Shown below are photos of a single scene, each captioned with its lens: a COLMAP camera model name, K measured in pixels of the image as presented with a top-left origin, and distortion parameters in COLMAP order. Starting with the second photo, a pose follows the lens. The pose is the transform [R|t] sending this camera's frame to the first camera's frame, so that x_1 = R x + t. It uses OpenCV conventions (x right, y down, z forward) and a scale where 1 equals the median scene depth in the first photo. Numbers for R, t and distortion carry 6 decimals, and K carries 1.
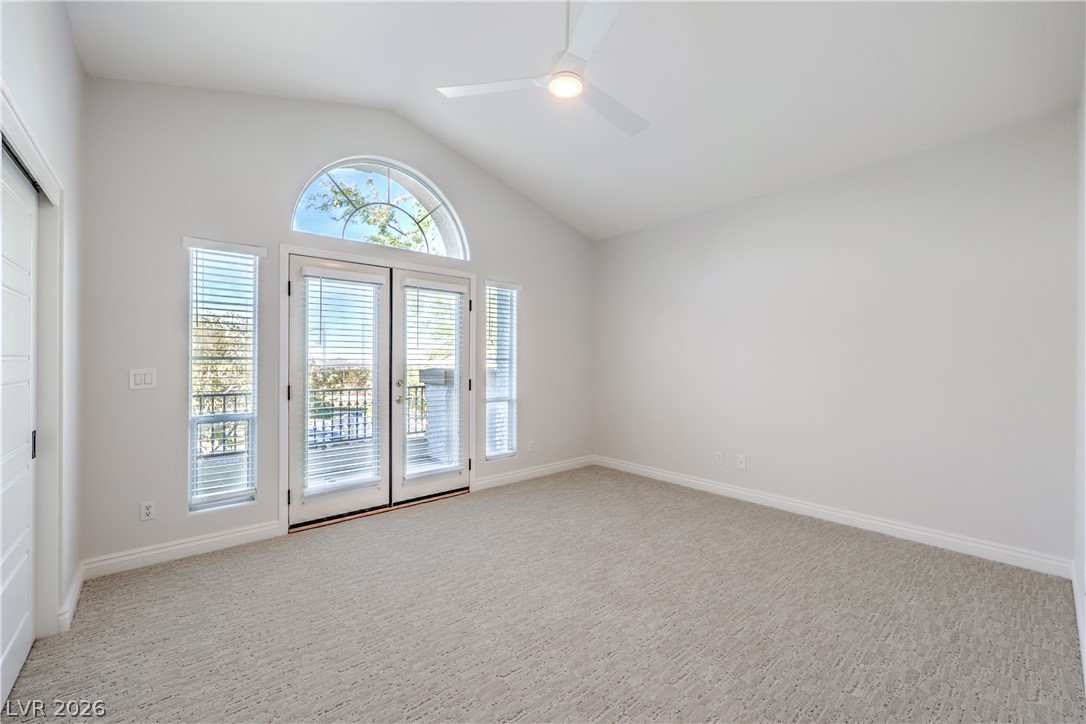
lens RADIAL K [[441.3, 0, 545.1], [0, 441.3, 360.1], [0, 0, 1]] dist [0.001350, 0.000189]
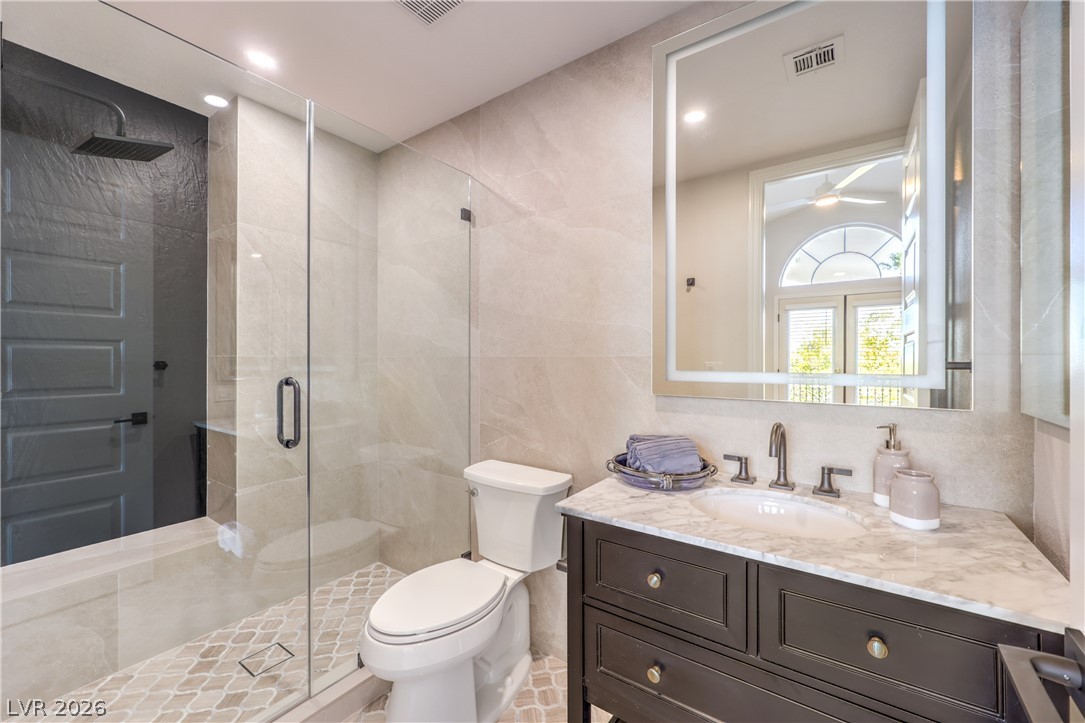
lens RADIAL K [[440.9, 0, 542.4], [0, 440.9, 360.0], [0, 0, 1]] dist [0.001350, 0.000189]
pose [[0.237564, 0.000274, -0.971372, 0.860341], [-0.000632, 1.000000, 0.000127, 0.014651], [0.971372, 0.000584, 0.237564, -0.367038]]
